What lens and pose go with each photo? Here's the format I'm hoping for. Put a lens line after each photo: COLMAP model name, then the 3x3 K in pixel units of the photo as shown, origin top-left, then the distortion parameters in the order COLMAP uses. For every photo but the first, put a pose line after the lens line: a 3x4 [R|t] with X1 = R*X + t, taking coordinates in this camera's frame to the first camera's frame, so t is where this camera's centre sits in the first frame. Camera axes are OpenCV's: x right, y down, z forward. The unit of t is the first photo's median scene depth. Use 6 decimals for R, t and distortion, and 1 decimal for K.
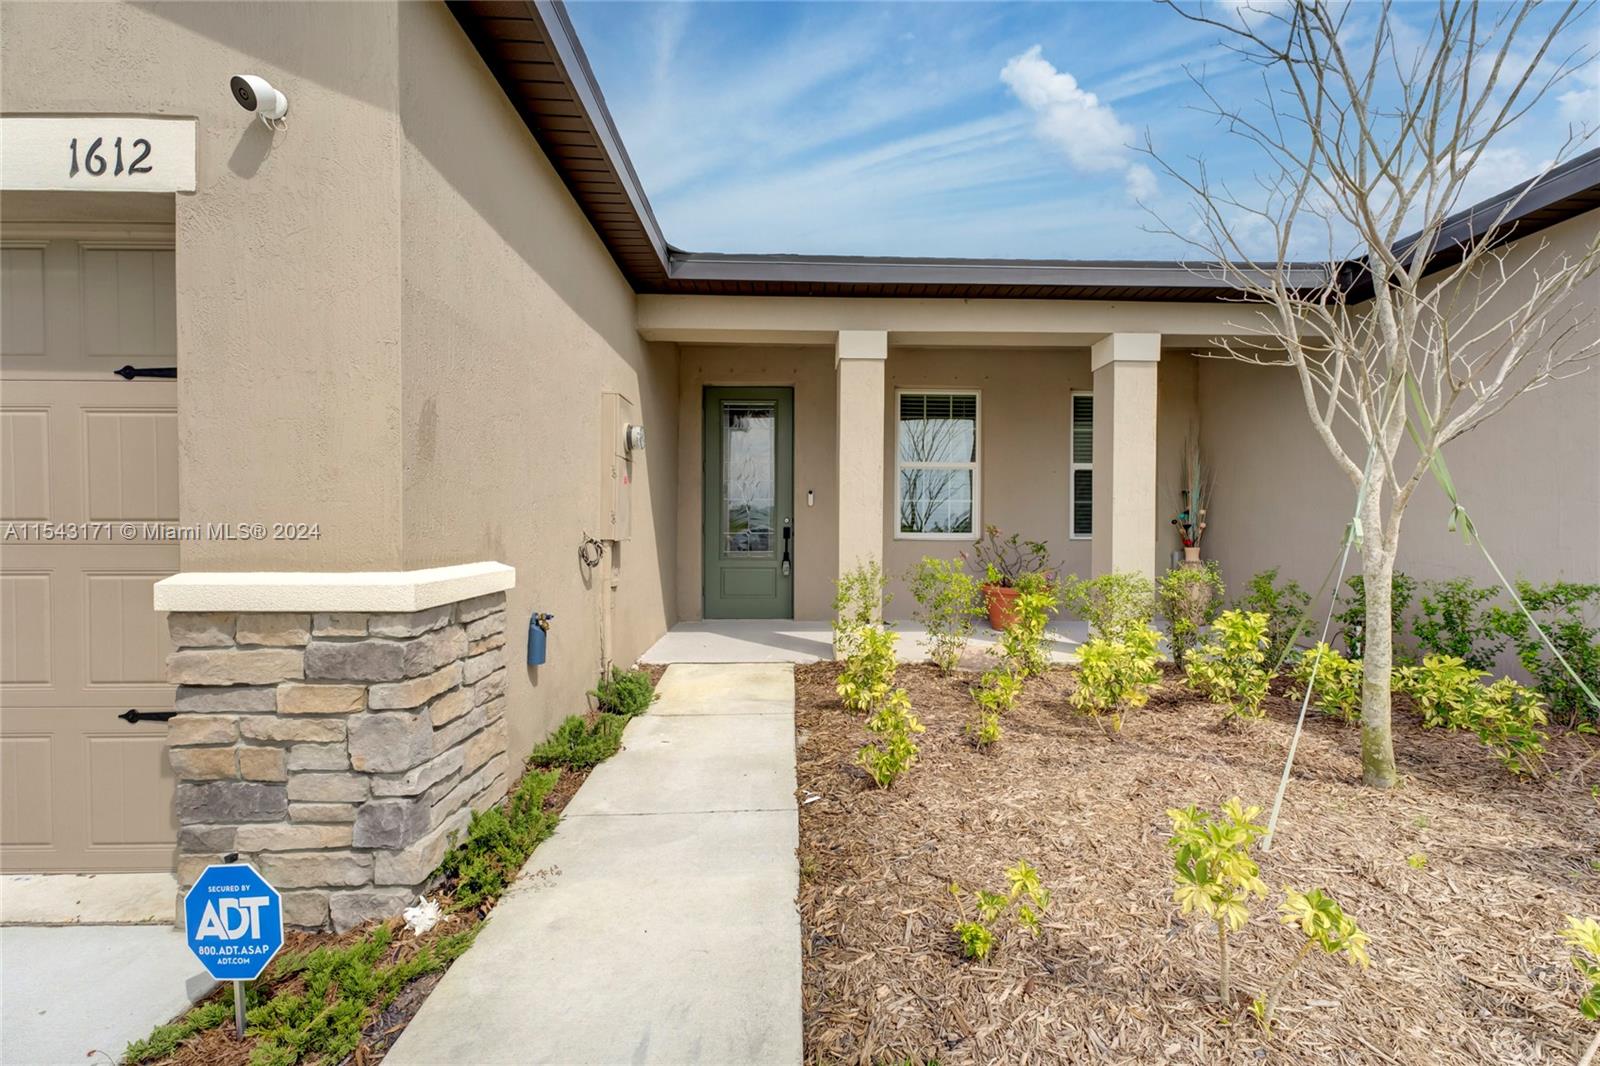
lens RADIAL K [[630.9, 0, 800.0], [0, 630.9, 533.0], [0, 0, 1]] dist [0.001165, 0.000071]
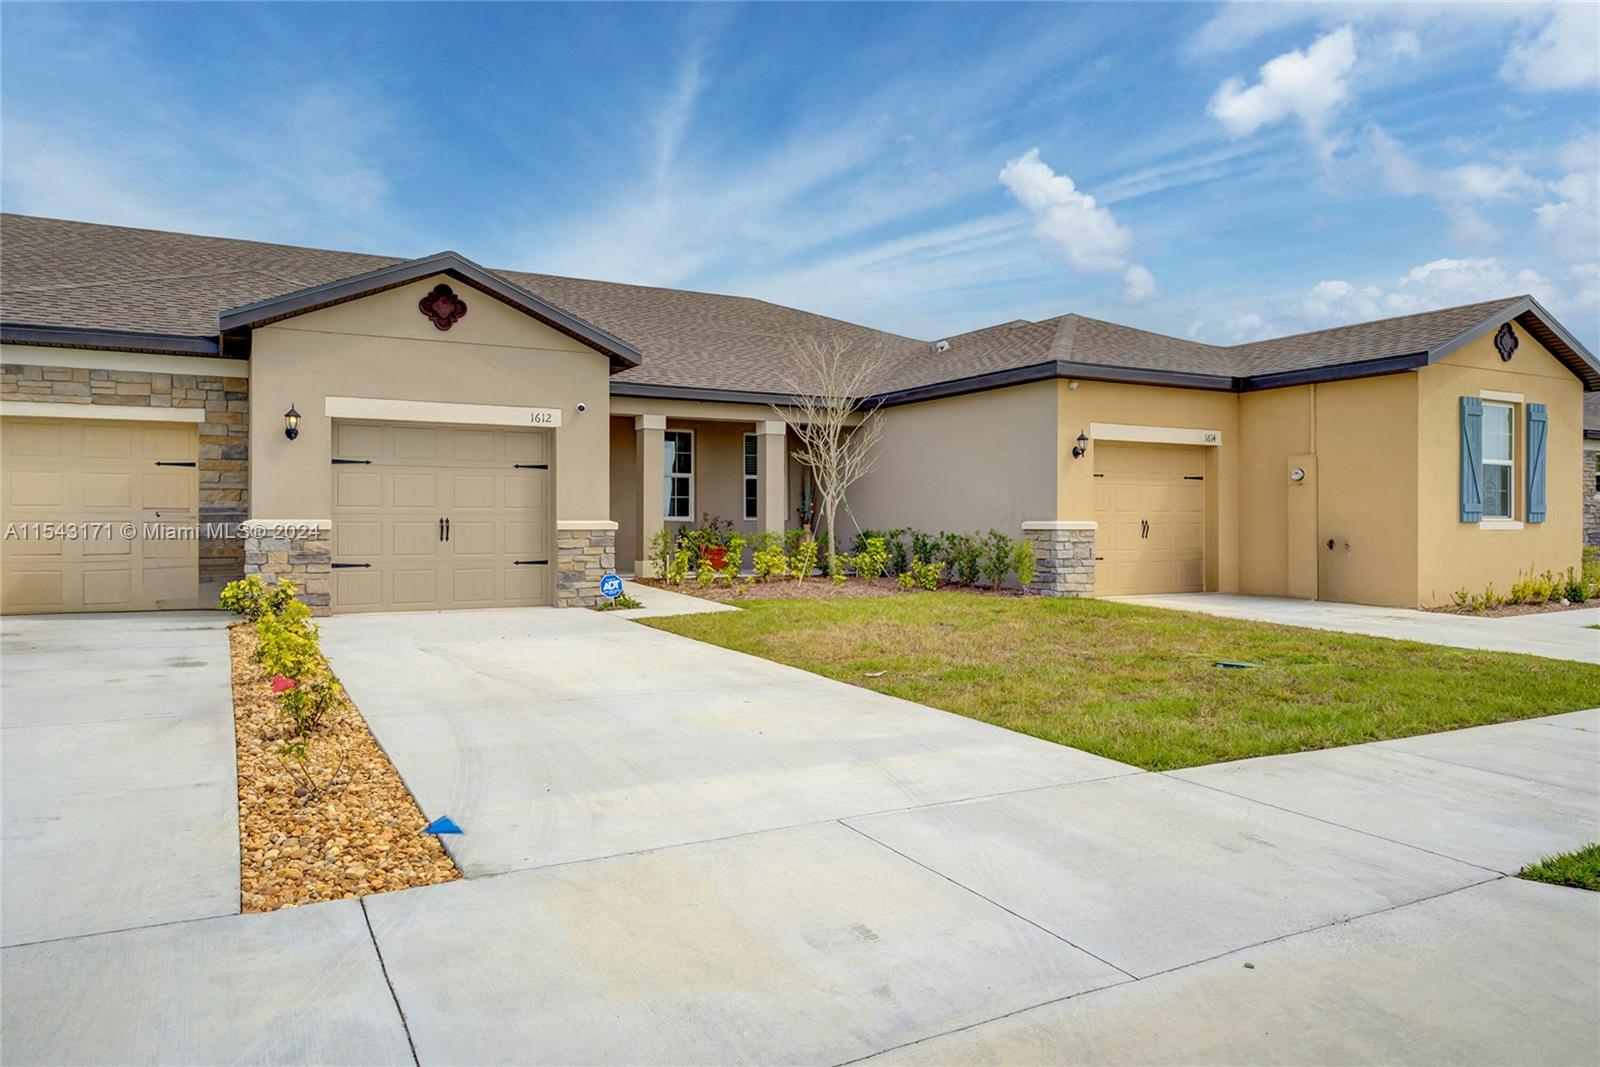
lens RADIAL K [[1122.0, 0, 820.3], [0, 1122.0, 530.1], [0, 0, 1]] dist [0.002299, -0.000972]
pose [[0.876408, -0.006525, 0.481525, -1.113204], [0.007504, 0.999972, -0.000108, 0.051204], [-0.481511, 0.003708, 0.876432, -2.291446]]
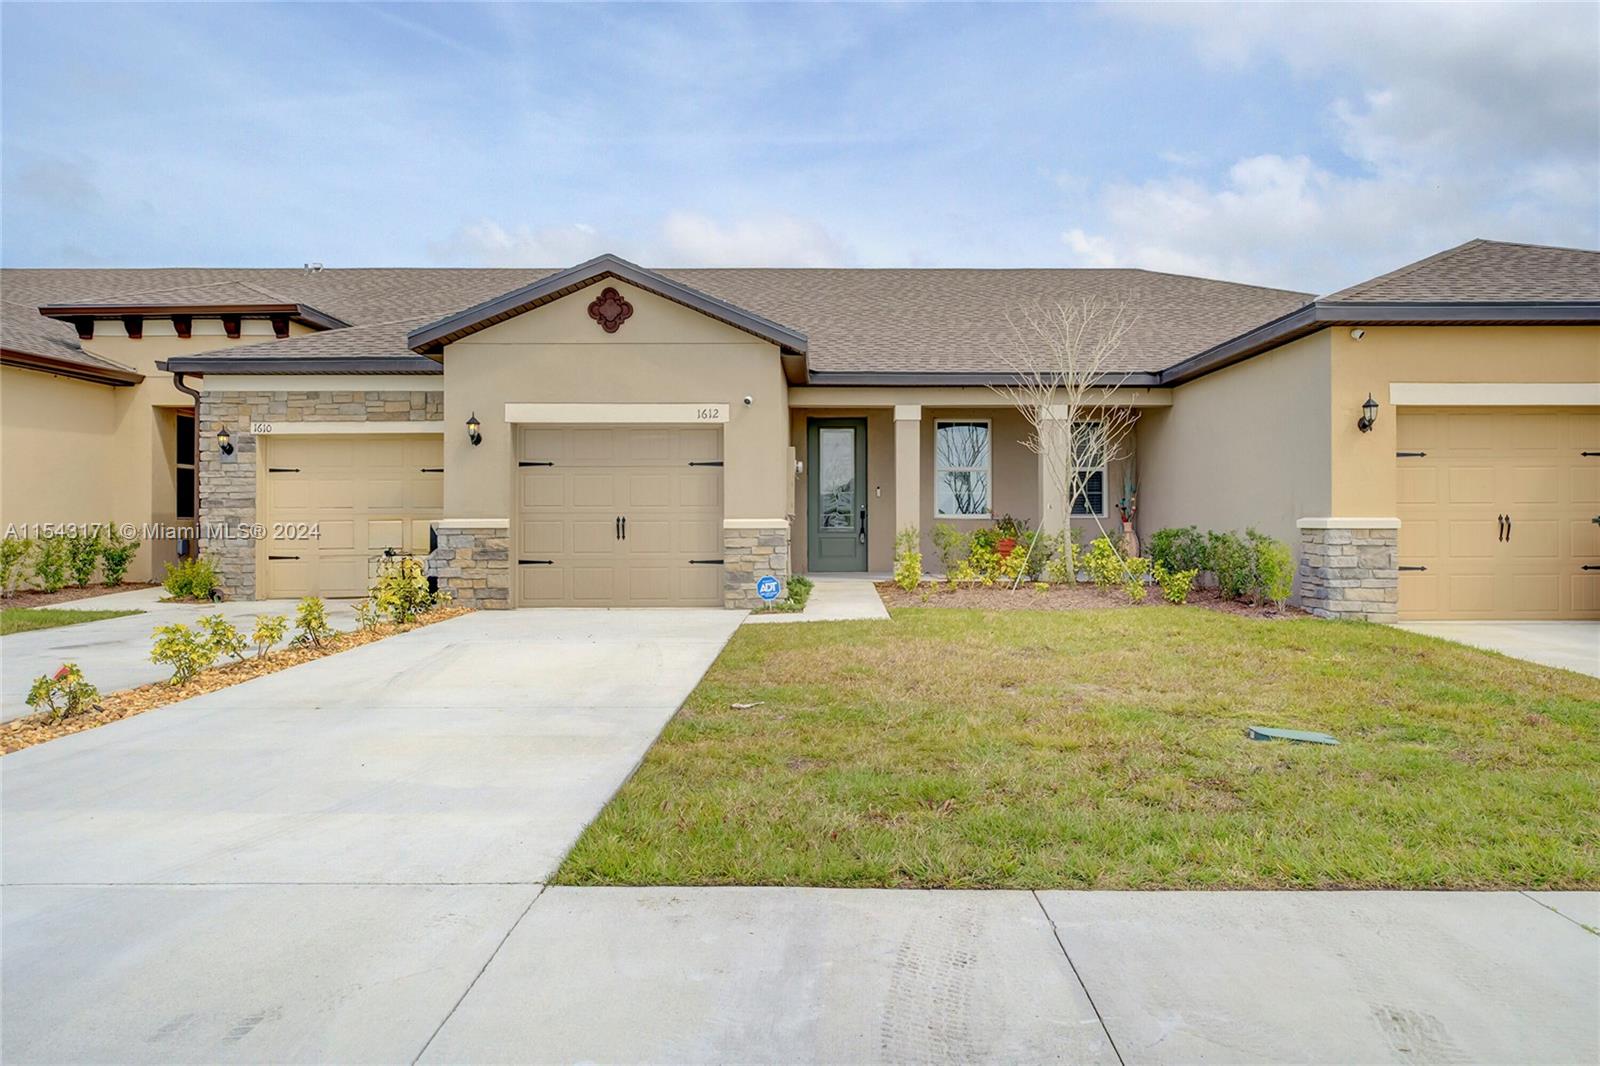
lens RADIAL K [[1122.0, 0, 820.3], [0, 1122.0, 529.6], [0, 0, 1]] dist [0.002299, -0.000972]
pose [[0.999832, -0.005592, -0.017473, -0.101128], [0.005543, 0.999981, -0.002850, 0.056553], [0.017488, 0.002752, 0.999843, -2.231287]]
